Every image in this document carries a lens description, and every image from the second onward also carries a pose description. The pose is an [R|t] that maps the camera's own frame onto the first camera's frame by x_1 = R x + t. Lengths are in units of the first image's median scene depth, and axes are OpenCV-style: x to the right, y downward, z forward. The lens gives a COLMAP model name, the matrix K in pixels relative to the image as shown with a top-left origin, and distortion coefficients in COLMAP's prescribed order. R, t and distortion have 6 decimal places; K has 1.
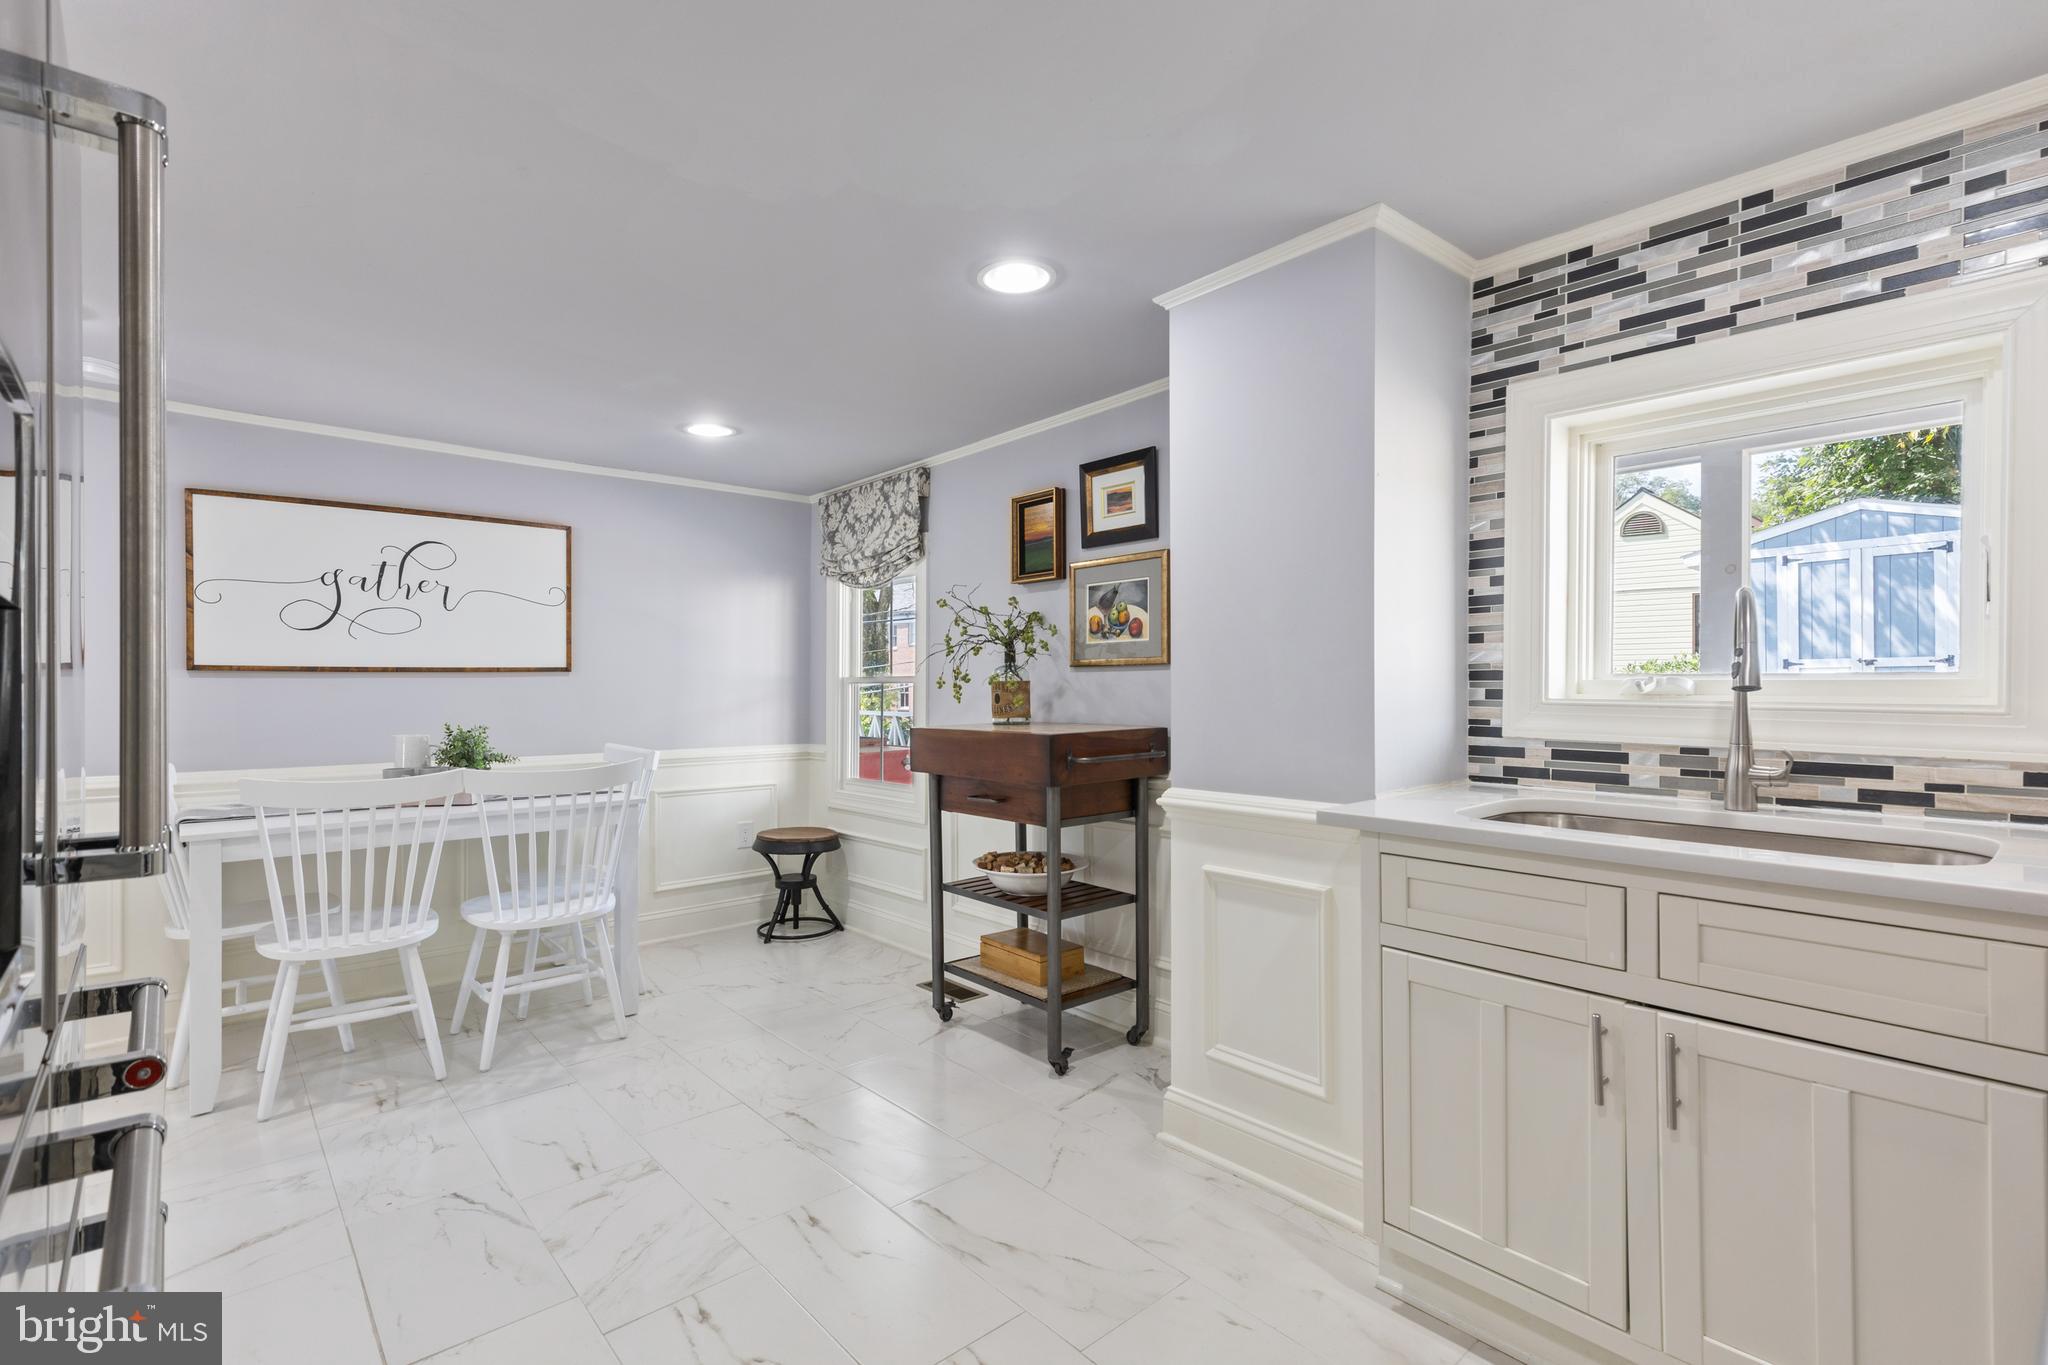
lens RADIAL K [[937.5, 0, 1040.1], [0, 937.5, 690.7], [0, 0, 1]] dist [0.010468, -0.002541]
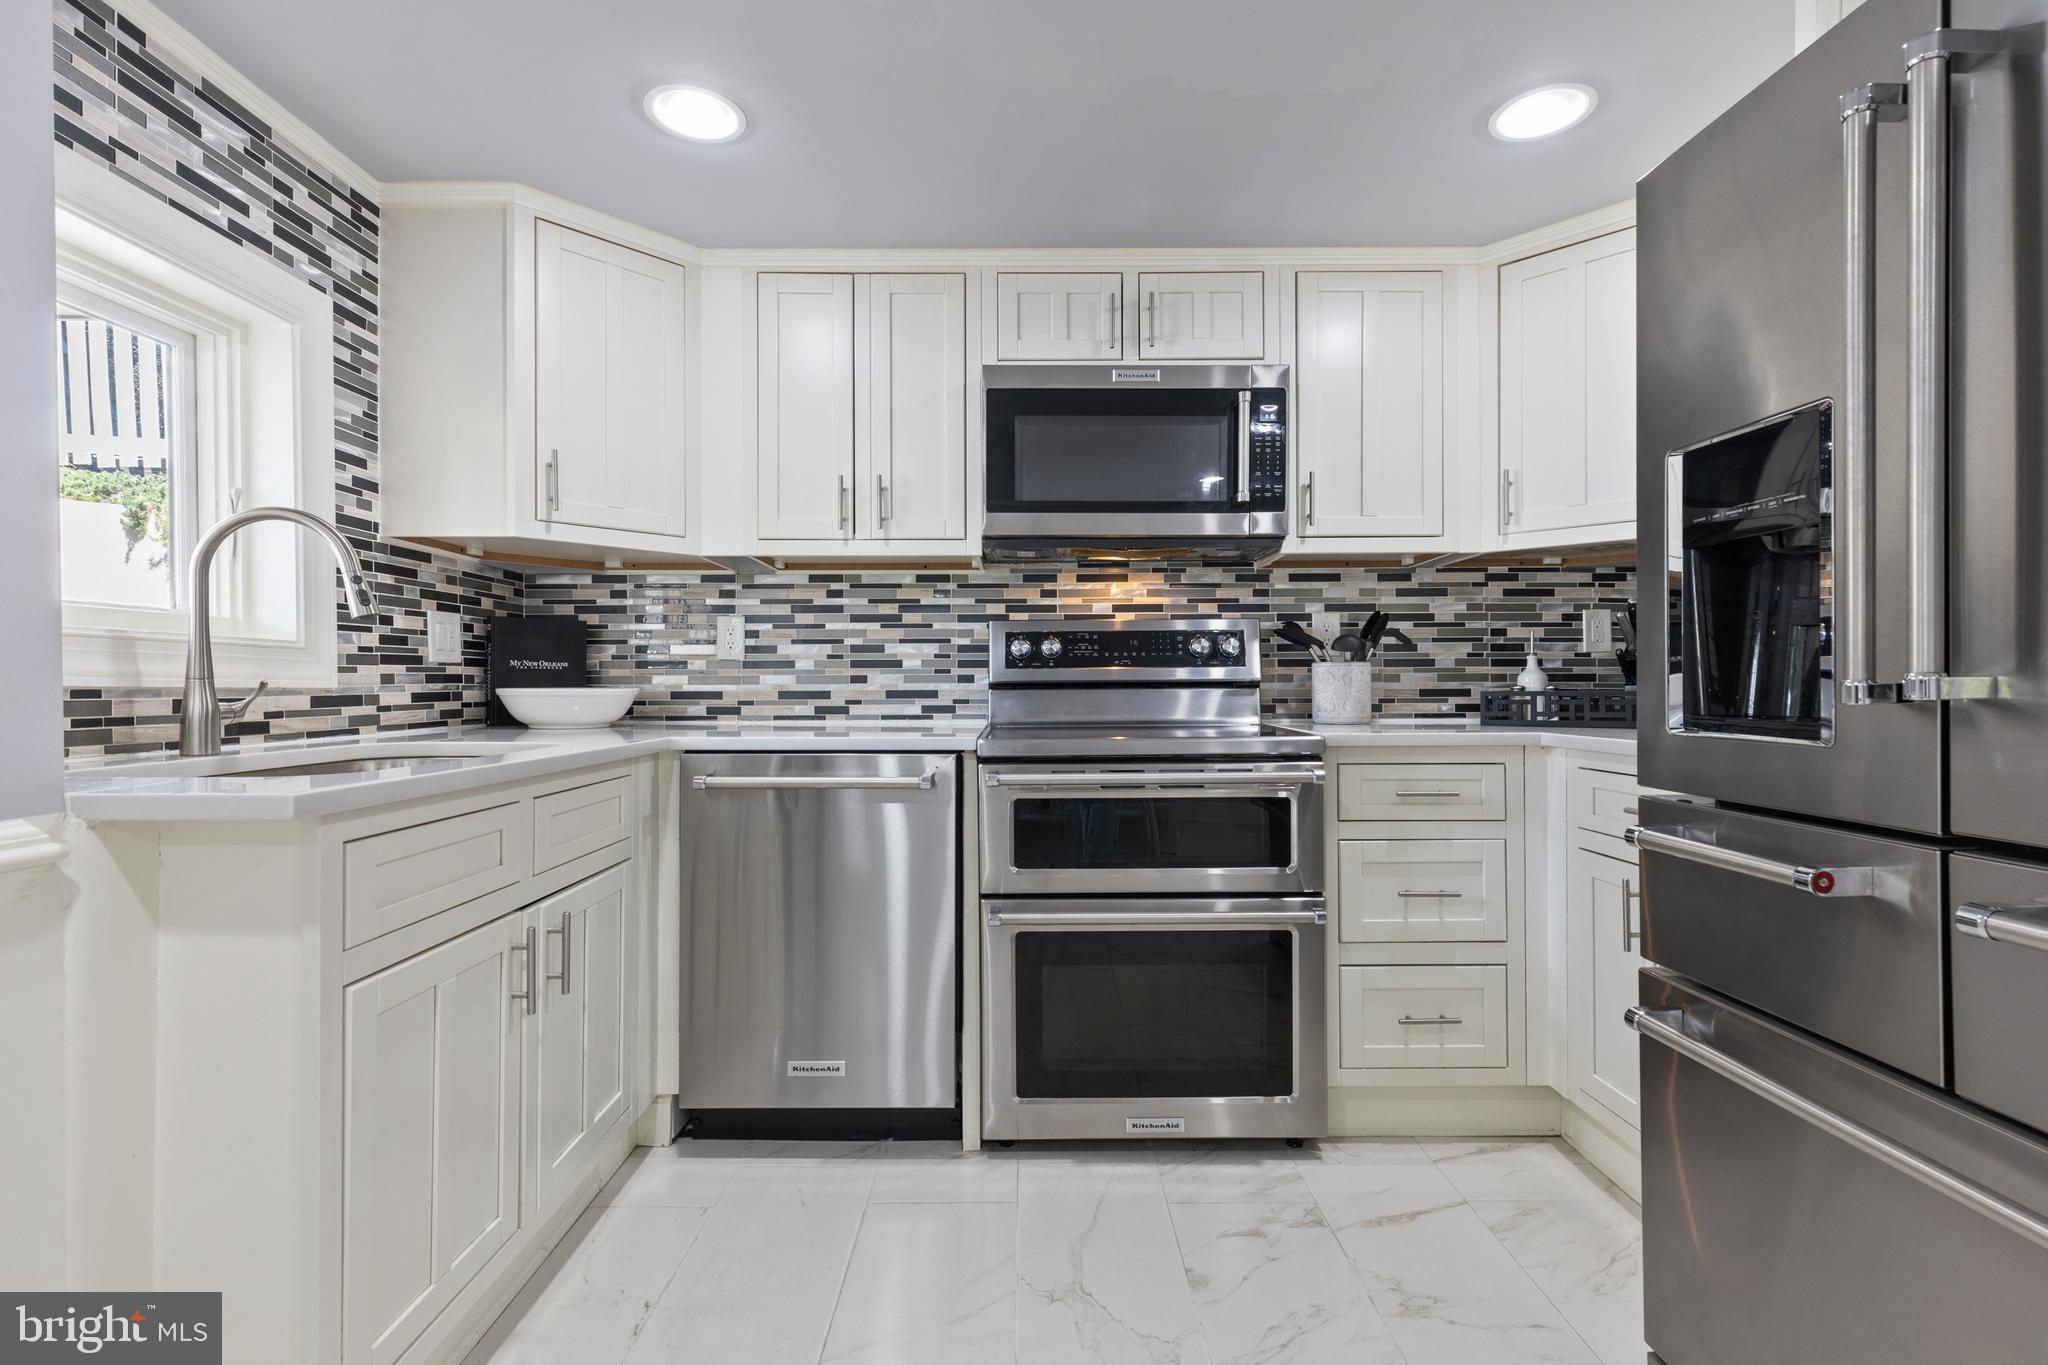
lens RADIAL K [[937.5, 0, 1024.9], [0, 937.5, 688.0], [0, 0, 1]] dist [0.010468, -0.002541]
pose [[-0.754657, 0.002699, 0.656114, -0.223004], [0.011432, 0.999894, 0.009036, 0.036846], [-0.656020, 0.014320, -0.754608, 0.650954]]
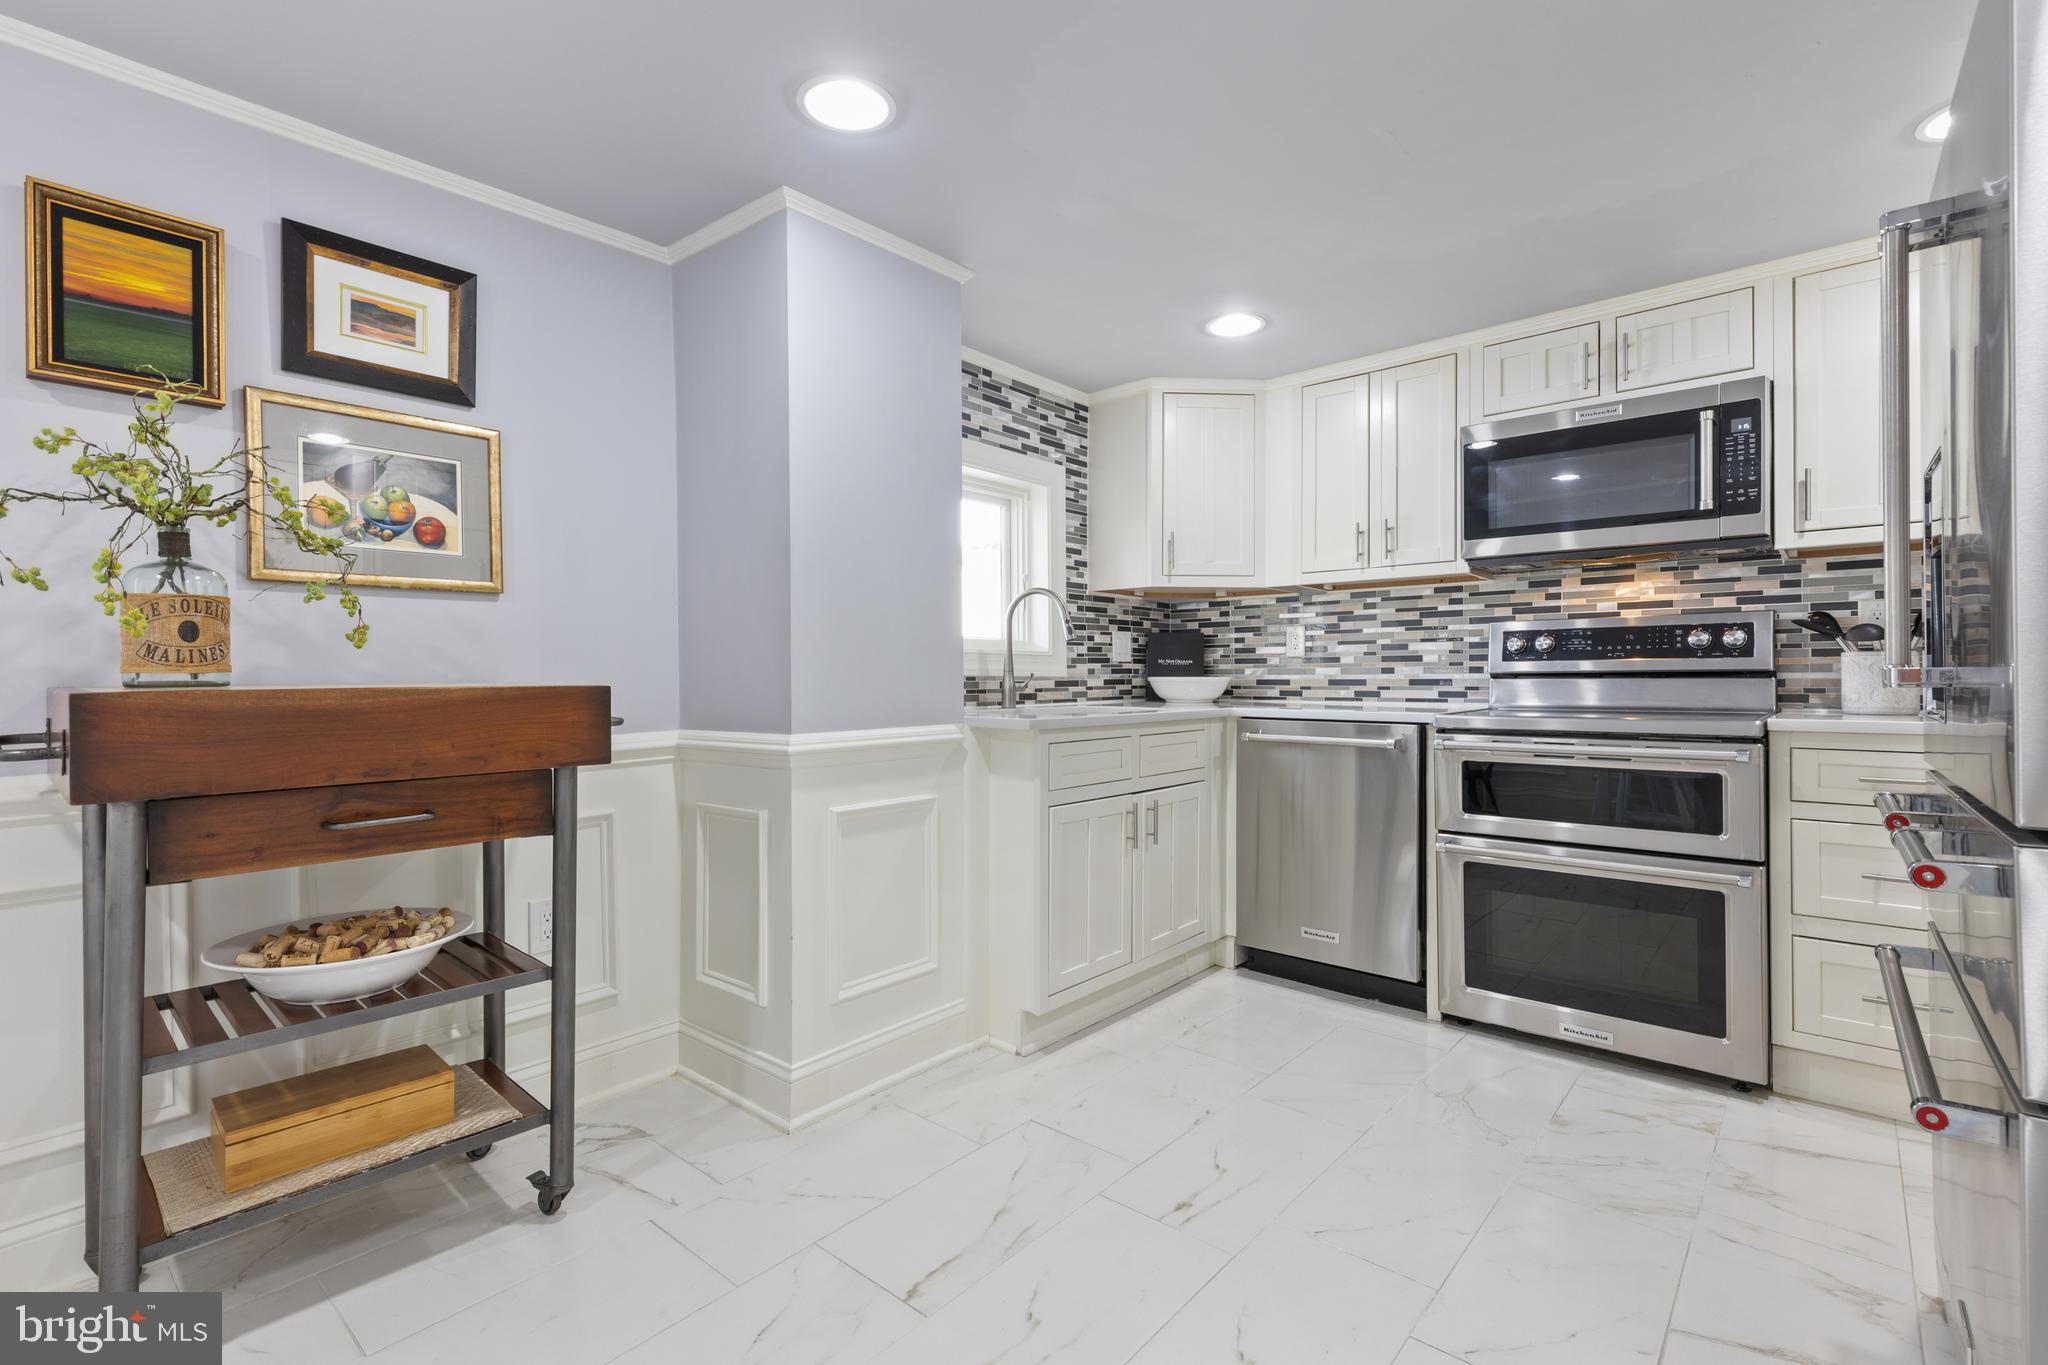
lens RADIAL K [[937.5, 0, 1030.5], [0, 937.5, 675.7], [0, 0, 1]] dist [0.010468, -0.002541]
pose [[-0.133751, 0.004491, 0.991005, -0.598660], [0.012679, 0.999916, -0.002820, 0.038731], [-0.990934, 0.012188, -0.133796, 0.676086]]
